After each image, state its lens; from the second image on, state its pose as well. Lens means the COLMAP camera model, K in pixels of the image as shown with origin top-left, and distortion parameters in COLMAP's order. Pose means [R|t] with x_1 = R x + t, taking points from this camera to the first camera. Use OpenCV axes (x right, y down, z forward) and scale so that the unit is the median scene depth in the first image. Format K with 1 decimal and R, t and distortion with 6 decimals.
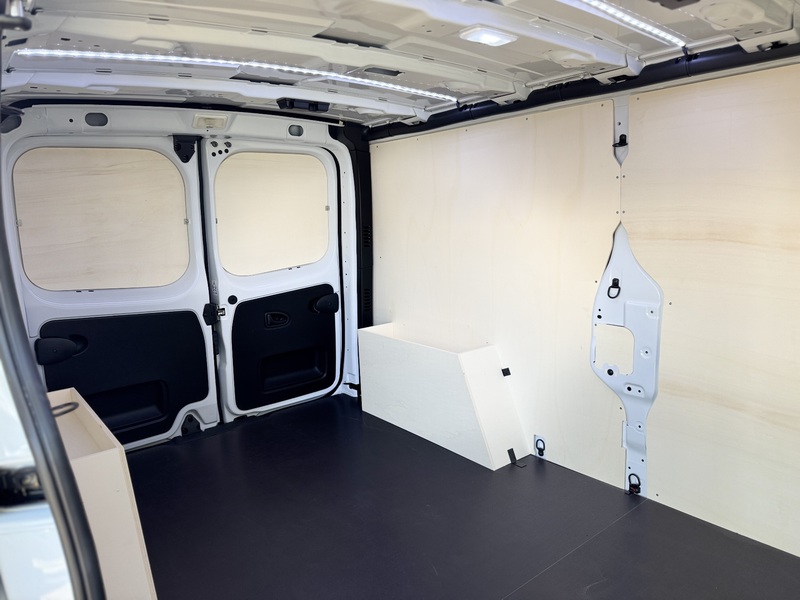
lens RADIAL K [[538.4, 0, 399.9], [0, 538.4, 283.9], [0, 0, 1]] dist [-0.031550, -0.003446]
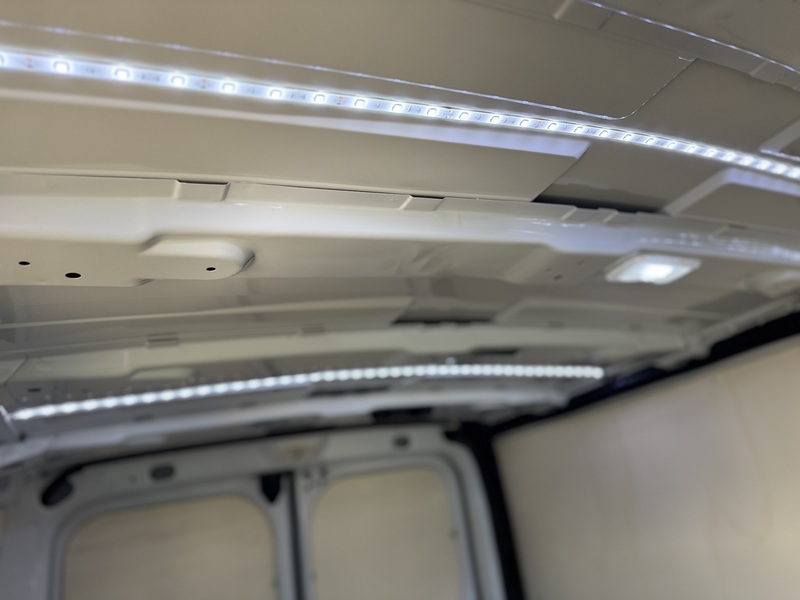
lens RADIAL K [[560.1, 0, 400.0], [0, 560.1, 300.0], [0, 0, 1]] dist [0.075712, 0.000238]
pose [[0.963782, -0.205678, -0.169766, -0.010111], [0.100723, 0.870144, -0.482393, -0.083063], [0.246939, 0.447823, 0.859346, 0.222072]]
